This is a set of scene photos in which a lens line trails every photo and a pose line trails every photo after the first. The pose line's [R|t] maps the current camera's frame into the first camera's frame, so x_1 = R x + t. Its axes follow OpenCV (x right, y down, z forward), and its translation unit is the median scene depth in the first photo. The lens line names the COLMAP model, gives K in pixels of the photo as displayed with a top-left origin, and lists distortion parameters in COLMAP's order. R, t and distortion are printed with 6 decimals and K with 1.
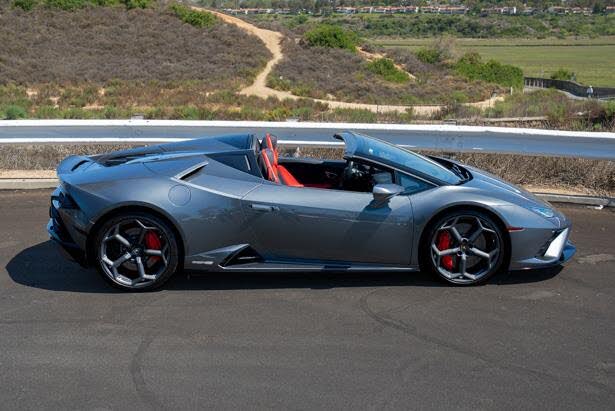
lens RADIAL K [[925.9, 0, 297.7], [0, 925.9, 207.3], [0, 0, 1]] dist [0.183470, 0.000000]
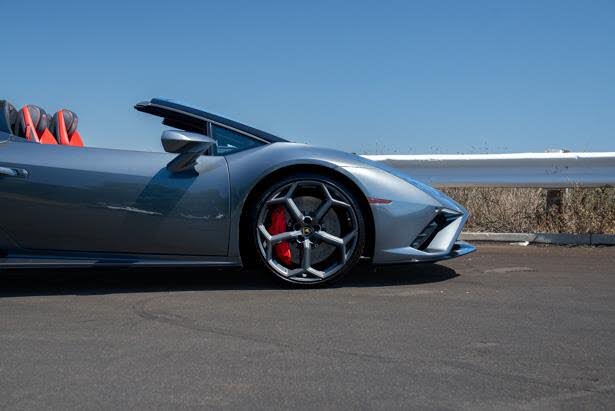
lens RADIAL K [[864.2, 0, 311.4], [0, 864.2, 204.4], [0, 0, 1]] dist [0.169551, 0.000000]
pose [[0.999577, -0.005875, 0.028478, 0.163544], [0.011007, 0.982943, -0.183578, 0.140273], [-0.026914, 0.183814, 0.982593, 0.374434]]
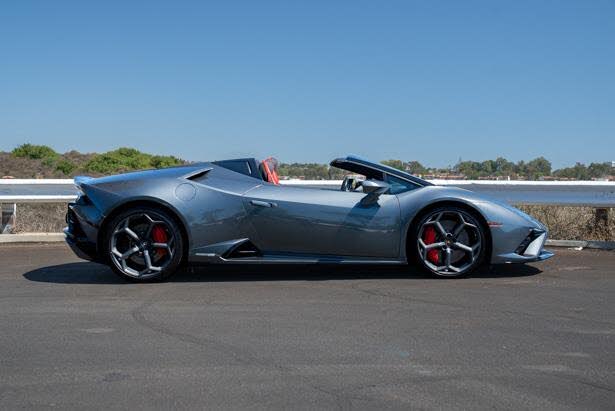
lens RADIAL K [[864.2, 0, 308.8], [0, 864.2, 200.4], [0, 0, 1]] dist [0.169551, 0.000000]
pose [[0.999991, 0.000542, -0.004126, 0.021158], [-0.001283, 0.983354, -0.181698, 0.178120], [0.003959, 0.181701, 0.983346, 0.002493]]
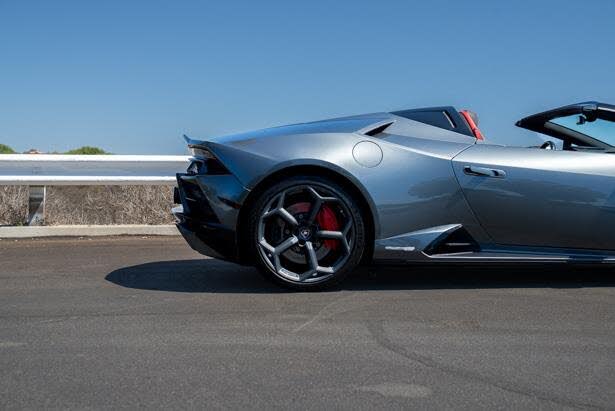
lens RADIAL K [[864.2, 0, 309.4], [0, 864.2, 206.3], [0, 0, 1]] dist [0.169551, 0.000000]
pose [[0.999090, -0.001365, 0.042637, -0.197201], [0.008877, 0.984257, -0.176520, 0.142352], [-0.041725, 0.176738, 0.983373, 0.344773]]
